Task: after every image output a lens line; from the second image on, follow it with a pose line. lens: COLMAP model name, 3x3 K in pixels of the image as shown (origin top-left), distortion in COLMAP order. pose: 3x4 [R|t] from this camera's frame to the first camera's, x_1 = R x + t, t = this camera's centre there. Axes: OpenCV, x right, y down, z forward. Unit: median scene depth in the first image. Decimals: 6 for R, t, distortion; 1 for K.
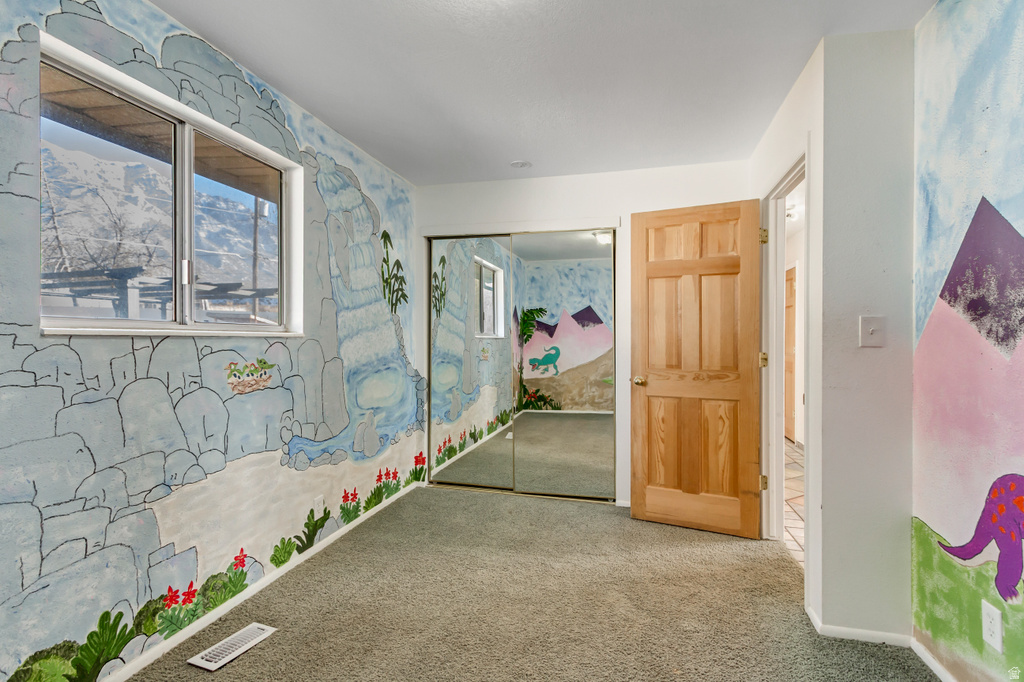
lens RADIAL K [[473.0, 0, 513.4], [0, 473.0, 340.2], [0, 0, 1]] dist [0.005234, -0.001433]
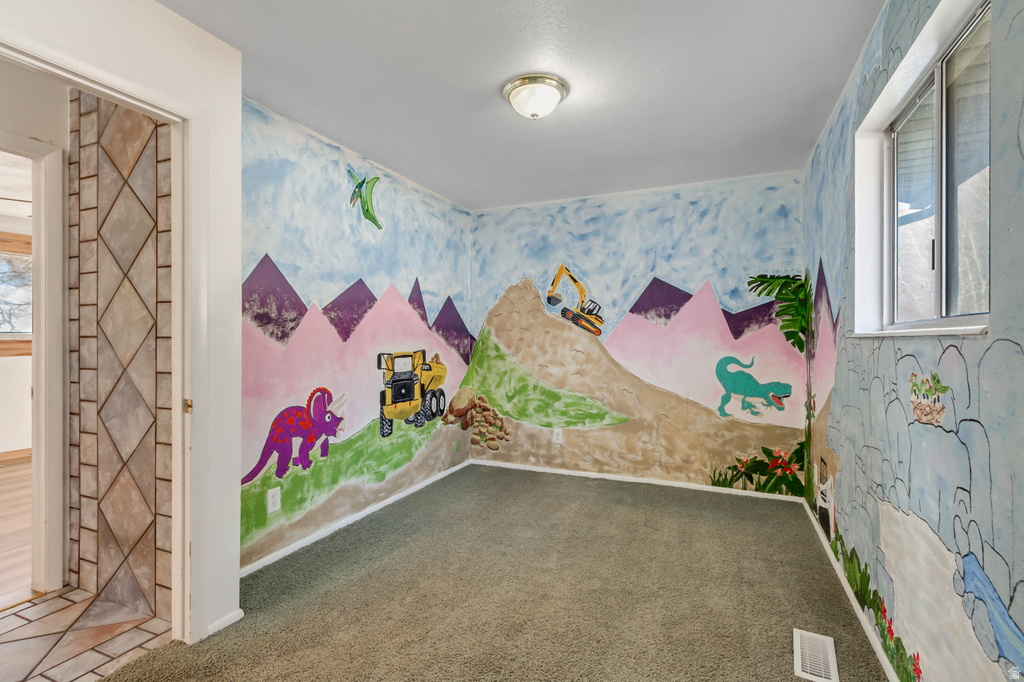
lens RADIAL K [[473.0, 0, 514.1], [0, 473.0, 337.6], [0, 0, 1]] dist [0.005234, -0.001433]
pose [[-0.988264, -0.003556, 0.152715, -0.135554], [-0.003250, 0.999992, 0.002255, -0.009709], [-0.152722, 0.001733, -0.988268, 2.476188]]
